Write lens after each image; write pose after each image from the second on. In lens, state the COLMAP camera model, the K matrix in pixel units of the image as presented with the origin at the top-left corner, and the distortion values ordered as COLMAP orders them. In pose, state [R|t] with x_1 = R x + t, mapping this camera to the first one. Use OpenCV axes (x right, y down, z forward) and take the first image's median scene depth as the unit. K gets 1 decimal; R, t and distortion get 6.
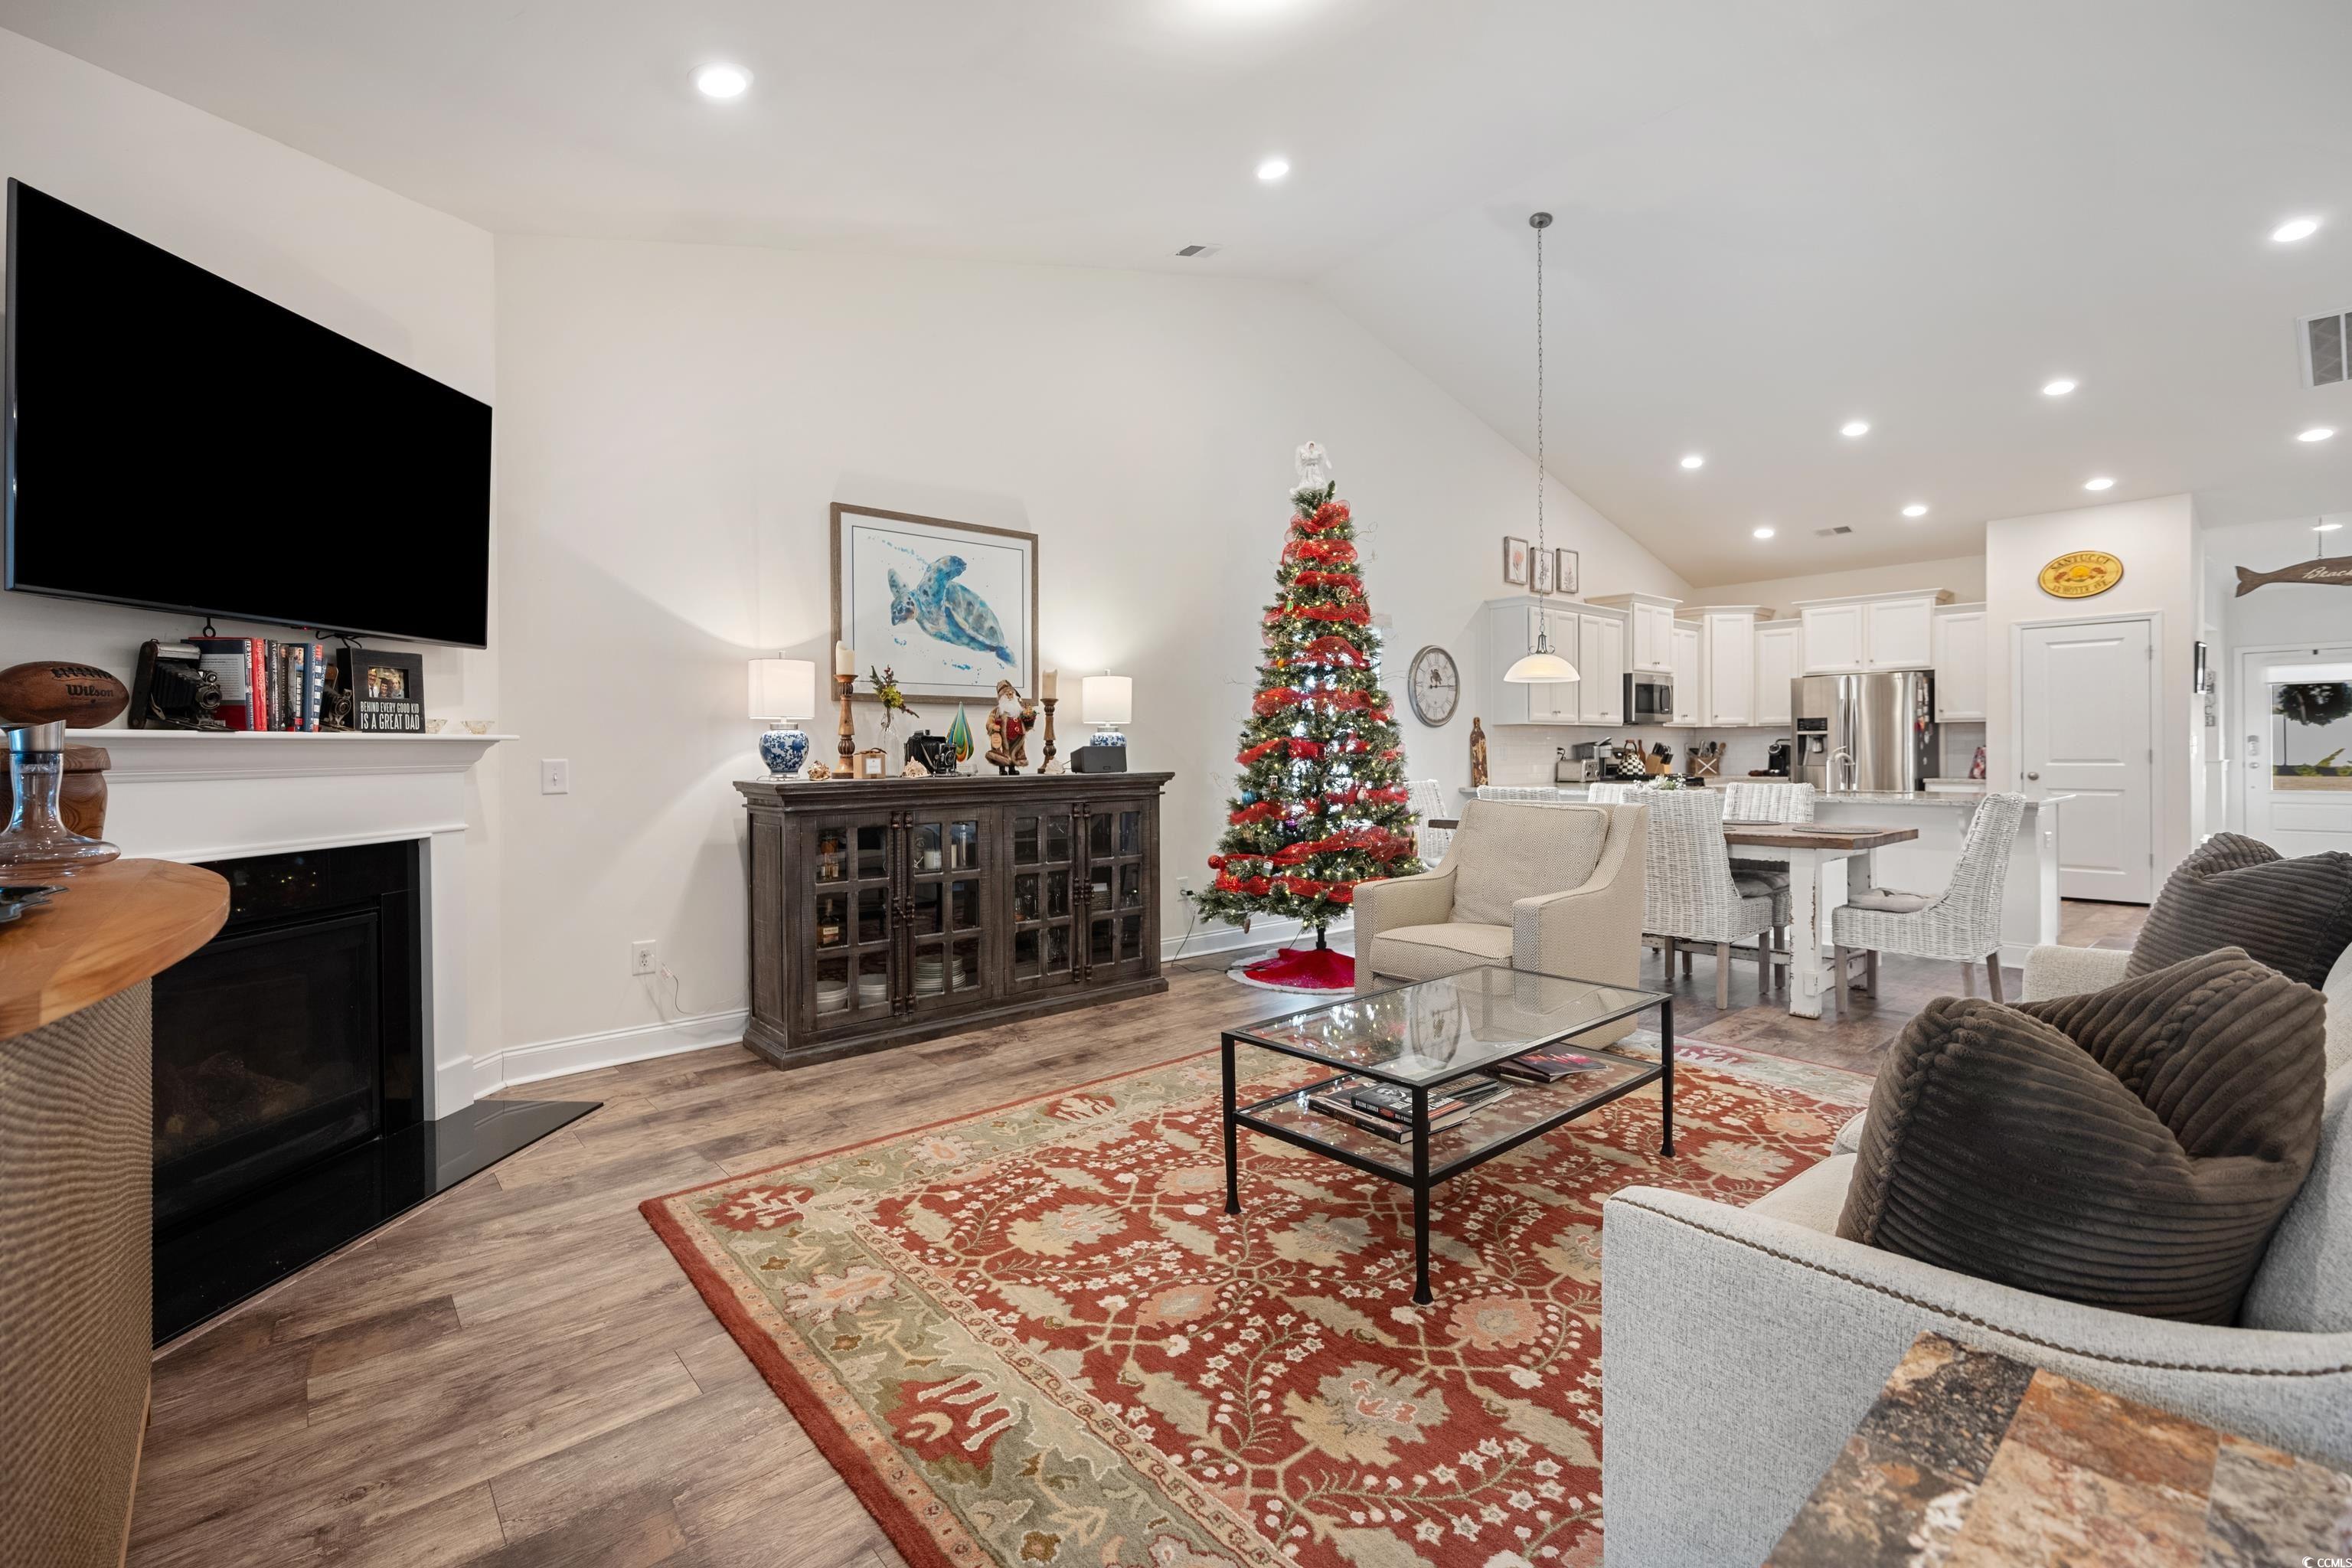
lens RADIAL K [[1029.1, 0, 1175.3], [0, 1029.1, 763.6], [0, 0, 1]] dist [-0.003690, -0.000127]
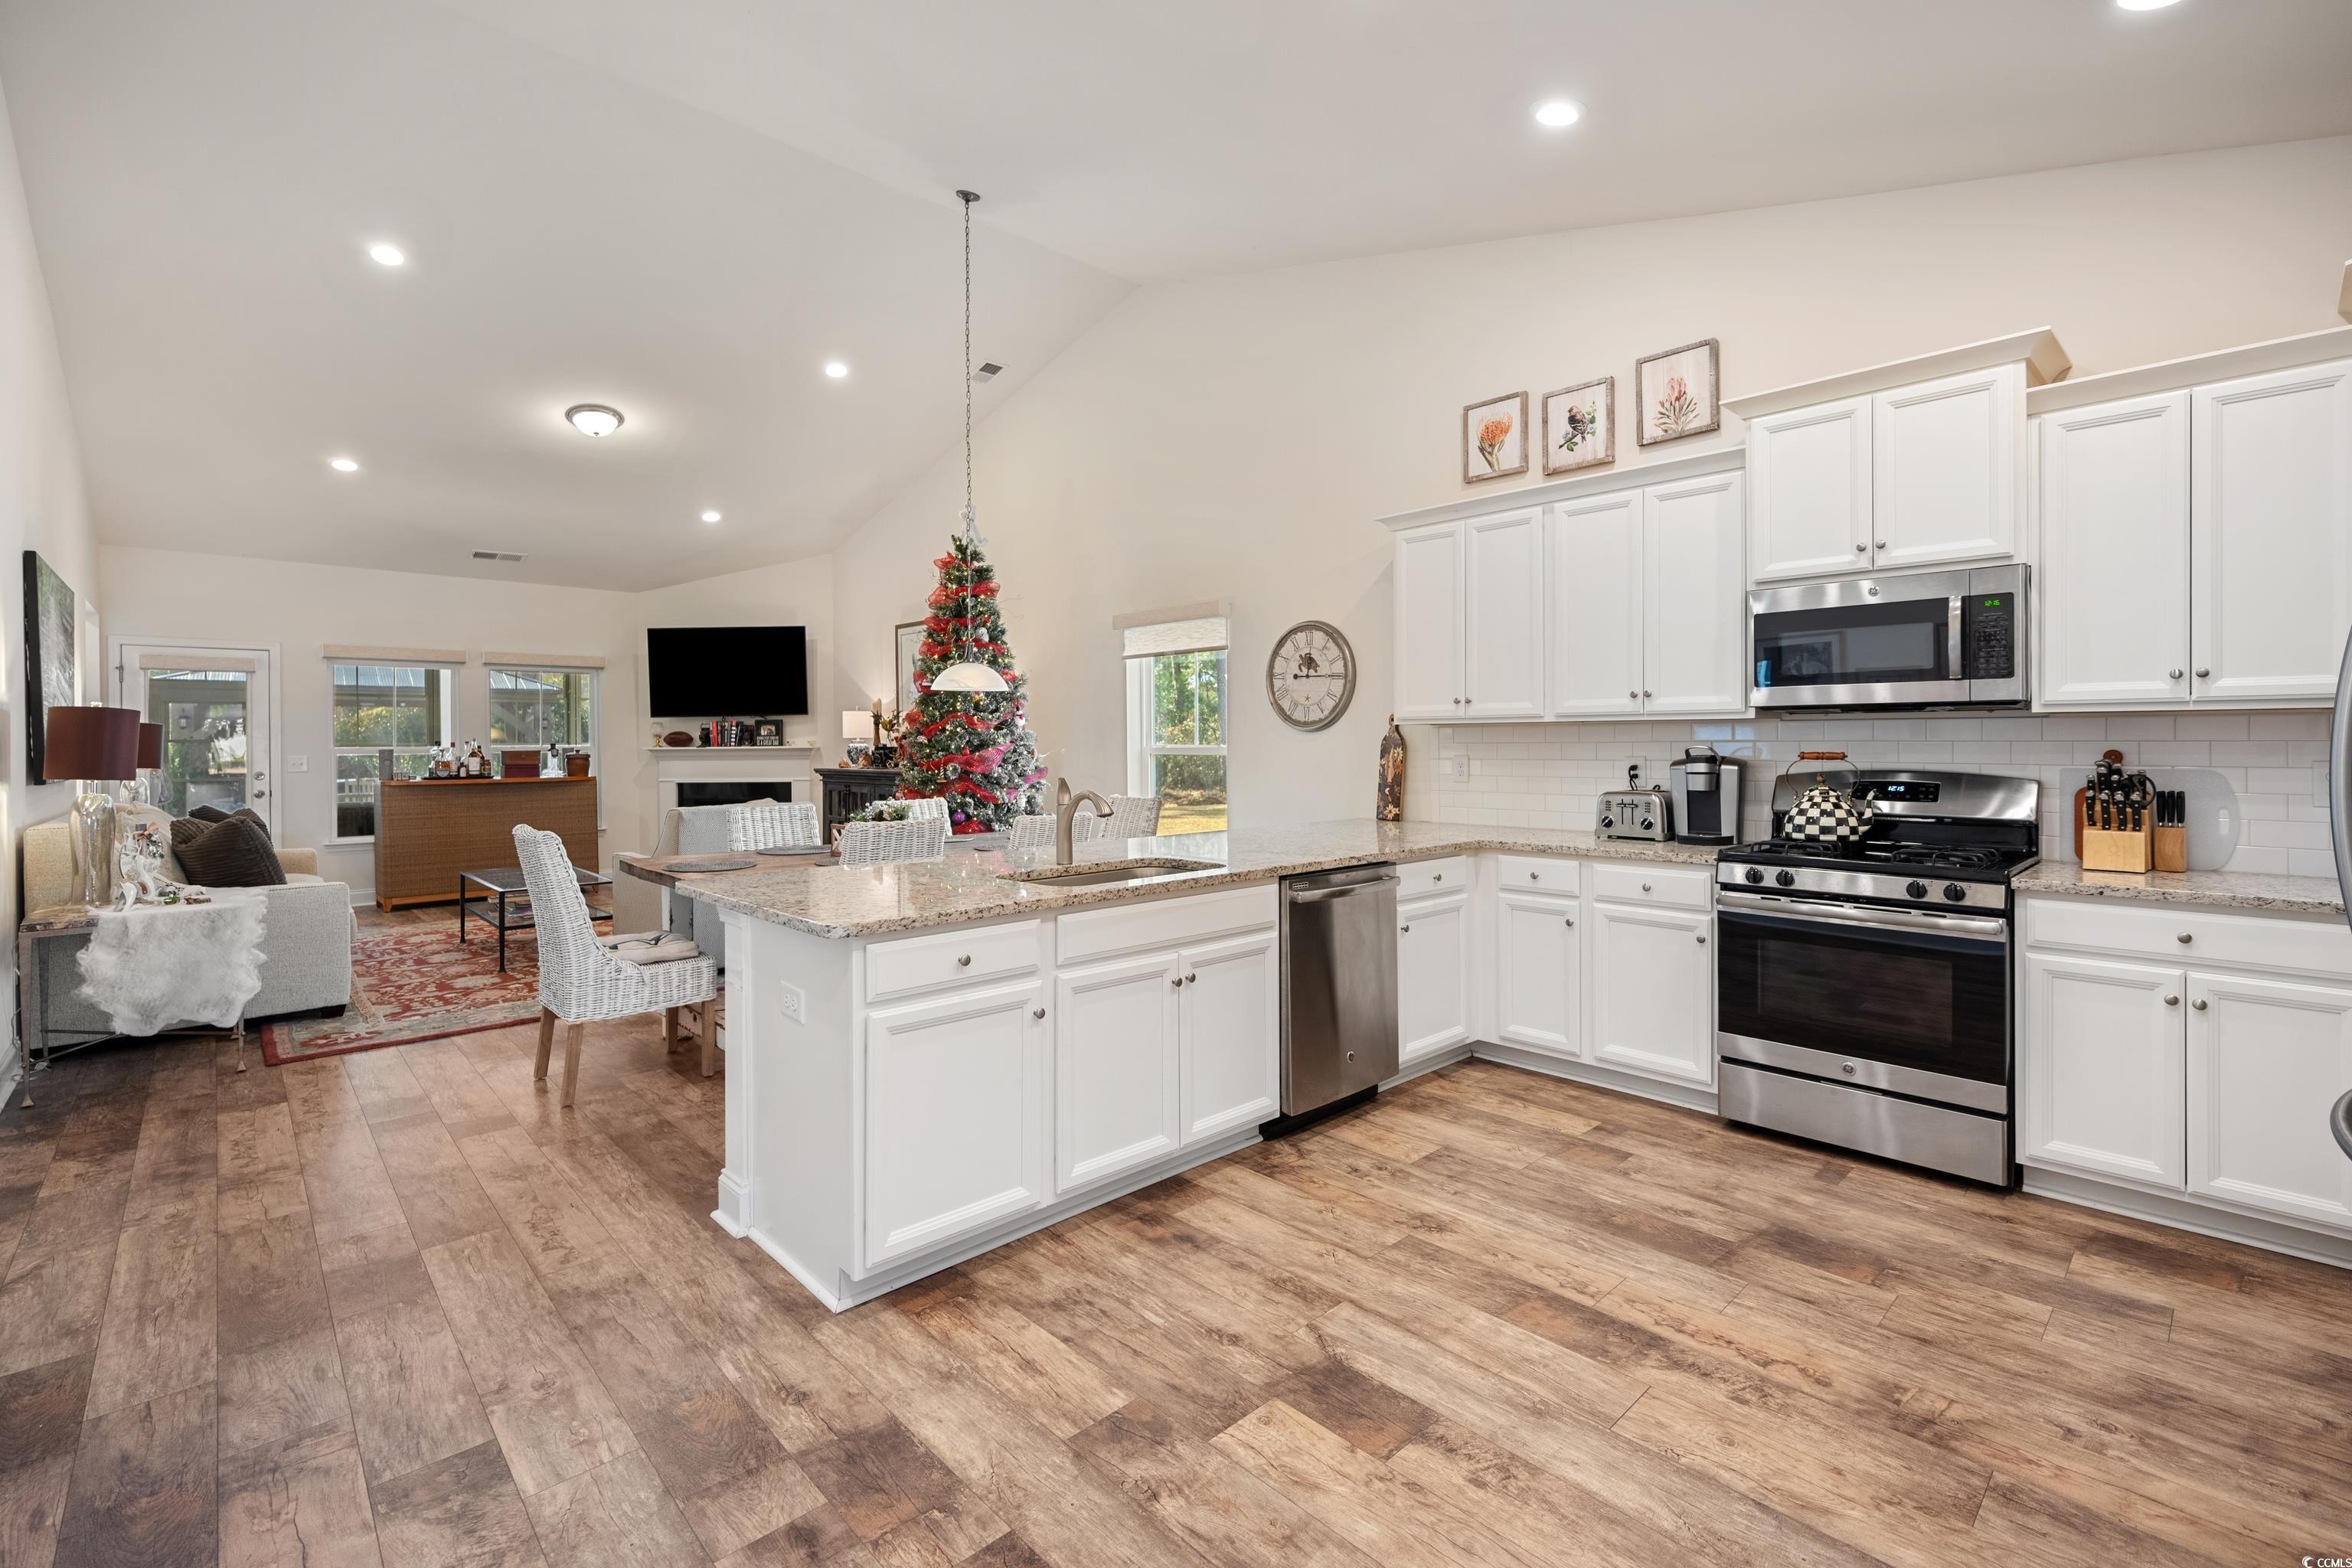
lens RADIAL K [[1029.1, 0, 1162.2], [0, 1029.1, 739.6], [0, 0, 1]] dist [-0.003690, -0.000127]
pose [[0.033008, 0.005814, -0.999438, 0.989217], [-0.008374, 0.999950, 0.005541, -0.033479], [0.999420, 0.008187, 0.033056, 0.880408]]
